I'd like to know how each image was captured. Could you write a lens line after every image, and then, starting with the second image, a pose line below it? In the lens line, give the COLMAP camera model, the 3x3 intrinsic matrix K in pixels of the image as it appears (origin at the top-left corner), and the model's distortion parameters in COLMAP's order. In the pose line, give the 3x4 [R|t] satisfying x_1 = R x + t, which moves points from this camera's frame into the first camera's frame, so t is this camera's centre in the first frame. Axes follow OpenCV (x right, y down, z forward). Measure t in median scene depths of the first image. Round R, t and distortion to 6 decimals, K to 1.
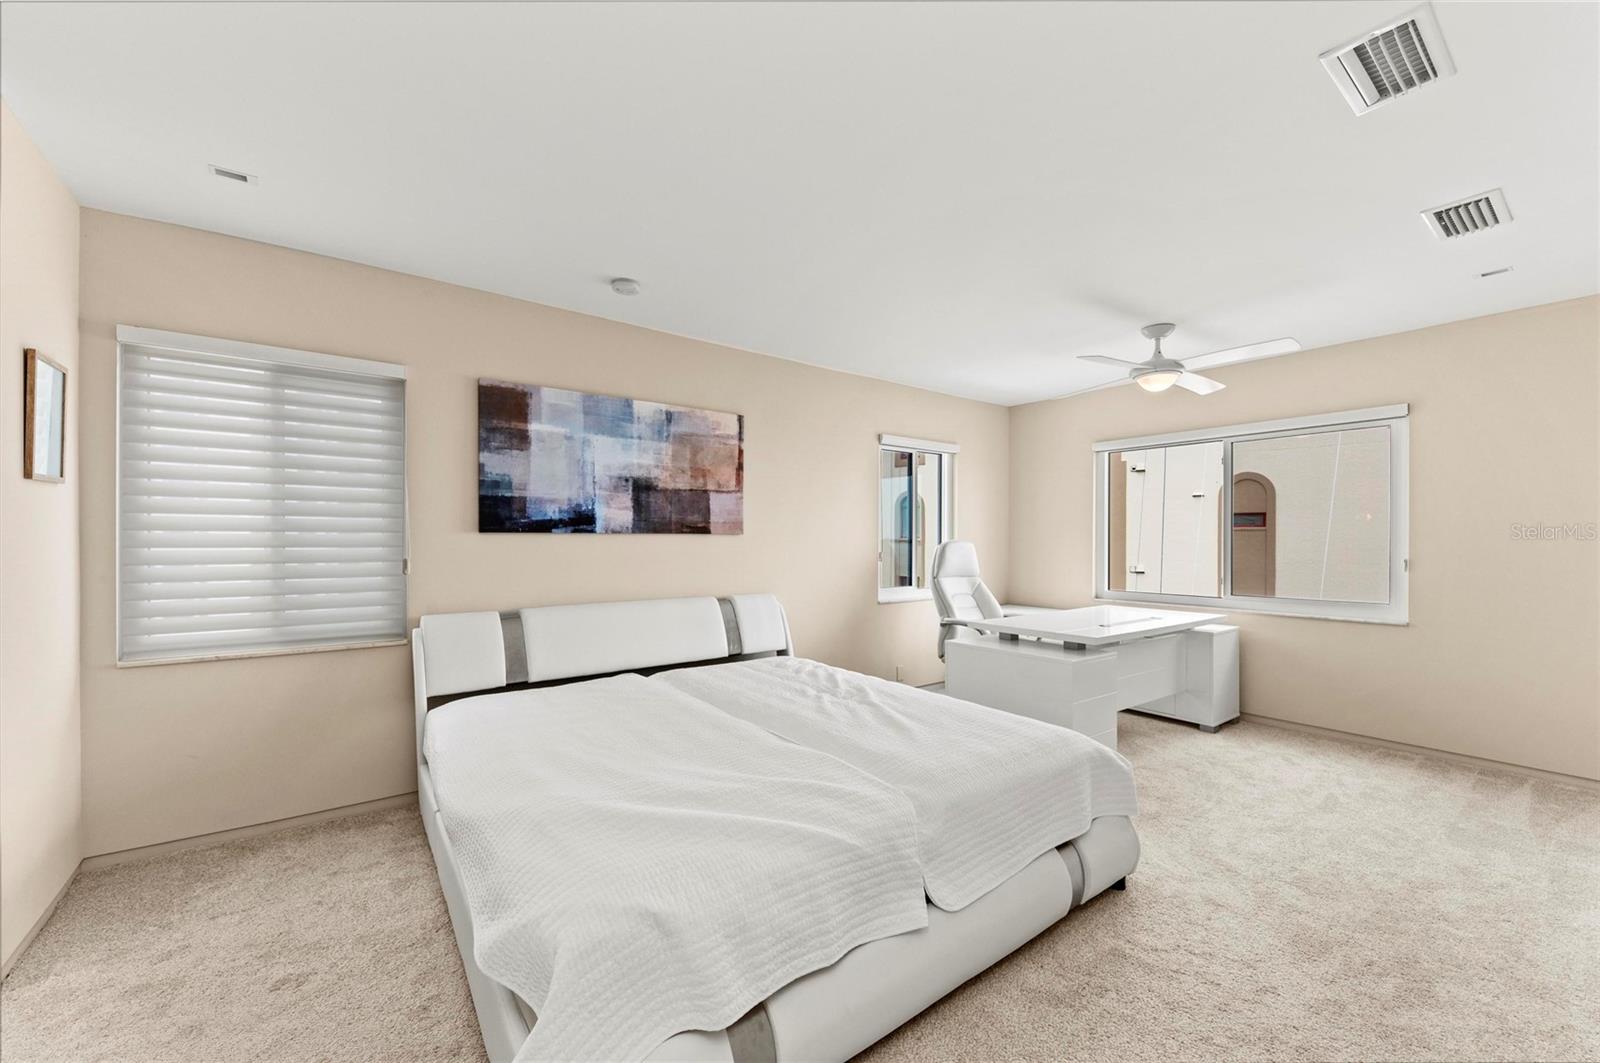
lens RADIAL K [[615.6, 0, 808.3], [0, 615.6, 540.0], [0, 0, 1]] dist [0.002727, -0.004549]
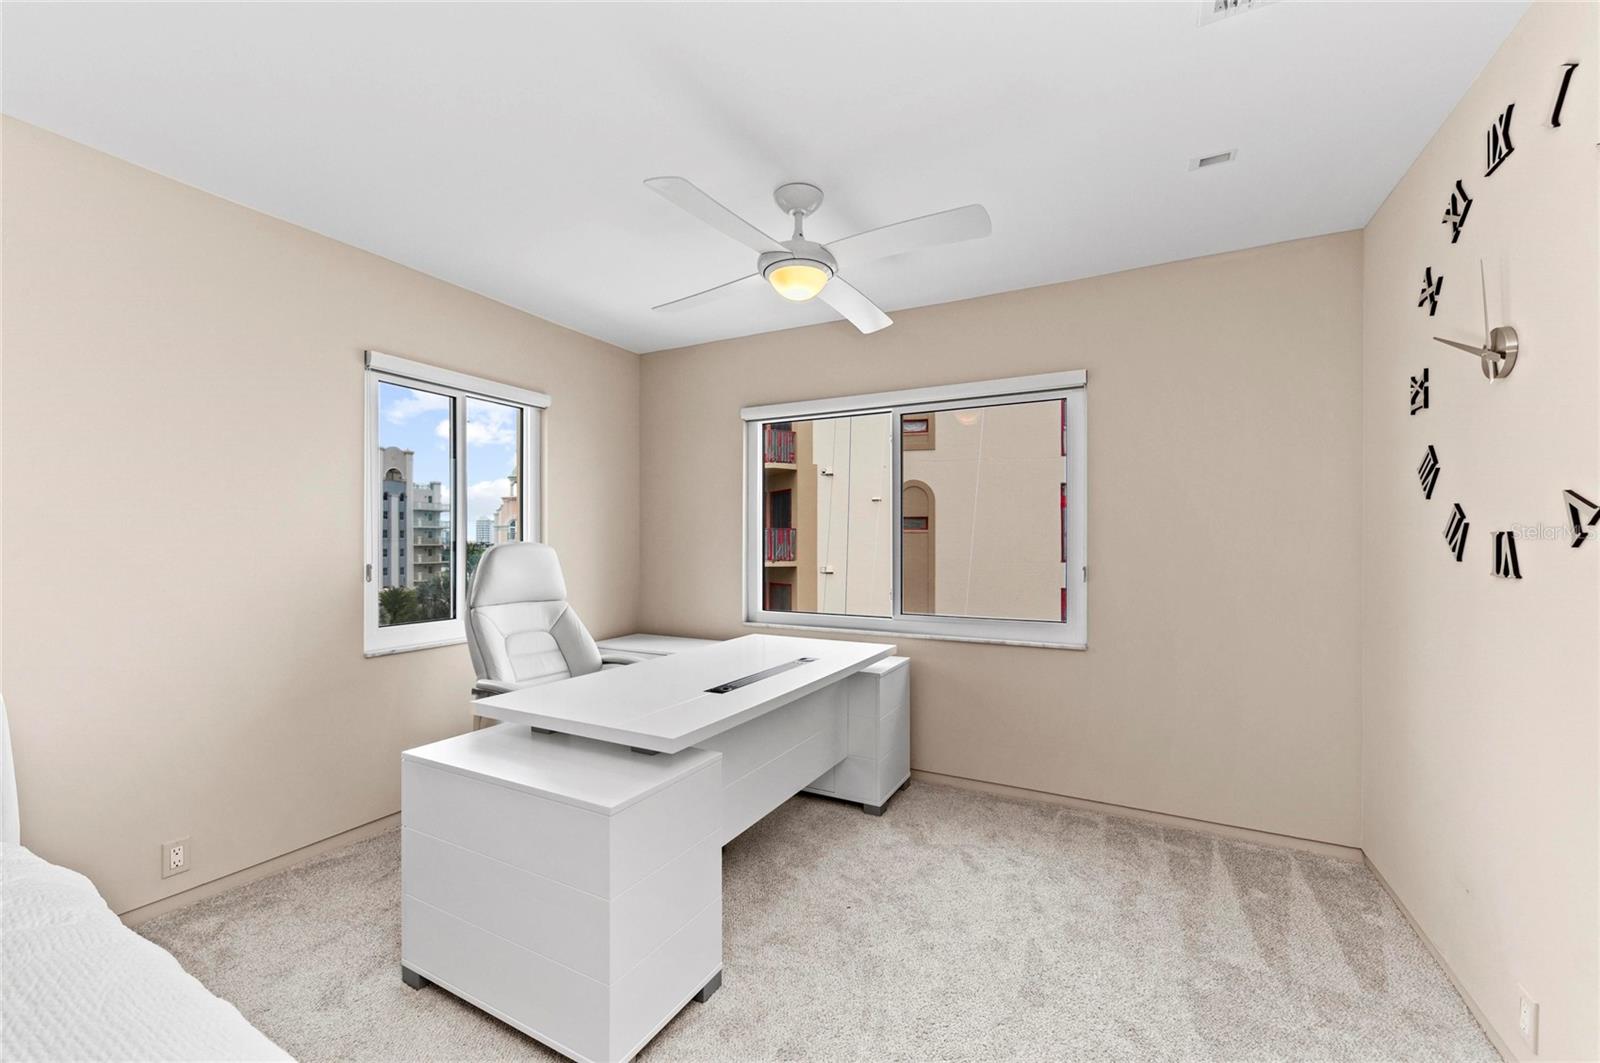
lens RADIAL K [[628.0, 0, 808.0], [0, 628.0, 542.8], [0, 0, 1]] dist [0.000702, 0.000057]
pose [[0.899130, -0.000739, 0.437681, 0.270836], [-0.000420, 0.999997, 0.002552, -0.001210], [-0.437682, -0.002478, 0.899127, 0.391376]]
